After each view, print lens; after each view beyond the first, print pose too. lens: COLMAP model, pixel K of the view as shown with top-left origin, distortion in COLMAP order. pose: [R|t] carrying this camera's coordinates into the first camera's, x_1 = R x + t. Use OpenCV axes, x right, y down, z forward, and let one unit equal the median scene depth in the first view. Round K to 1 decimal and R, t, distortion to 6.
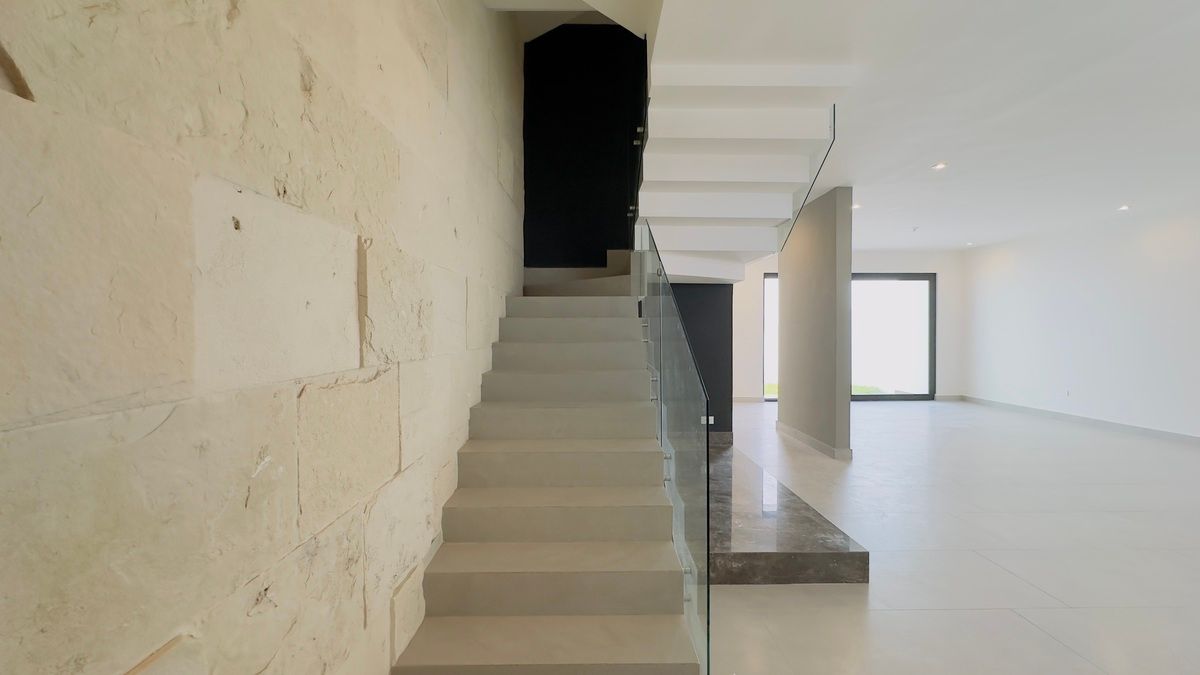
lens RADIAL K [[480.3, 0, 600.0], [0, 480.3, 337.5], [0, 0, 1]] dist [-0.002433, -0.000220]
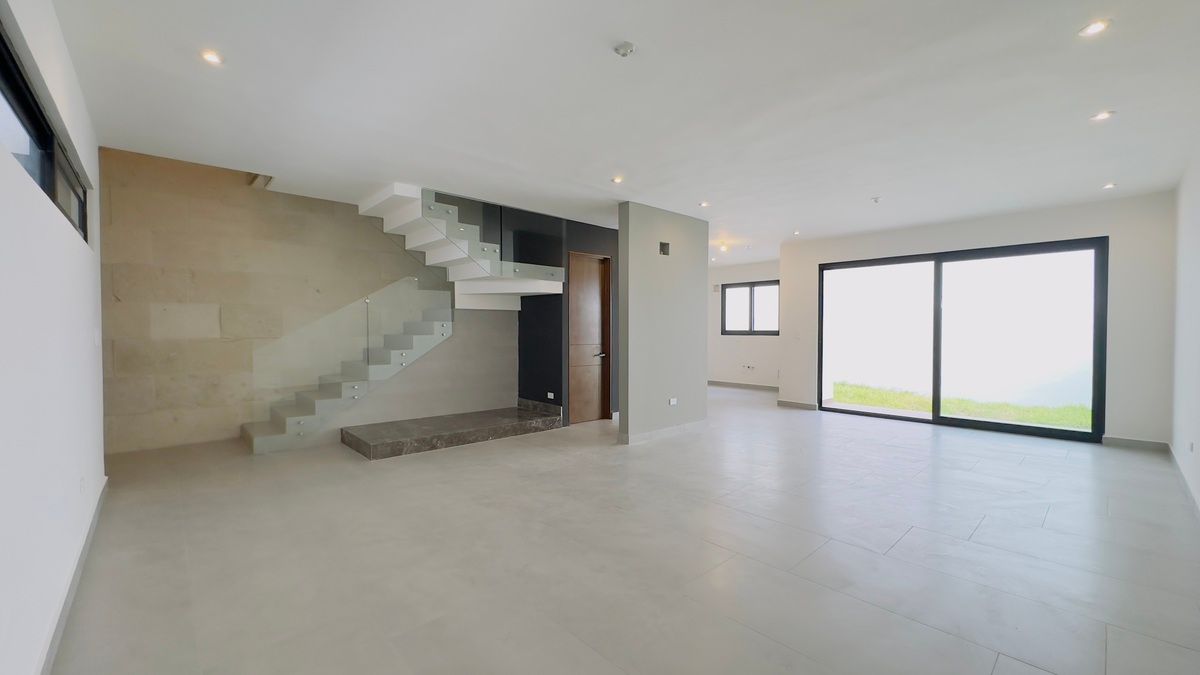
lens RADIAL K [[480.3, 0, 600.0], [0, 480.3, 337.5], [0, 0, 1]] dist [-0.002433, -0.000220]
pose [[0.662077, 0.016264, -0.749259, 0.731462], [-0.013101, 0.999863, 0.010128, -0.003562], [0.749321, 0.003110, 0.662199, 0.114975]]
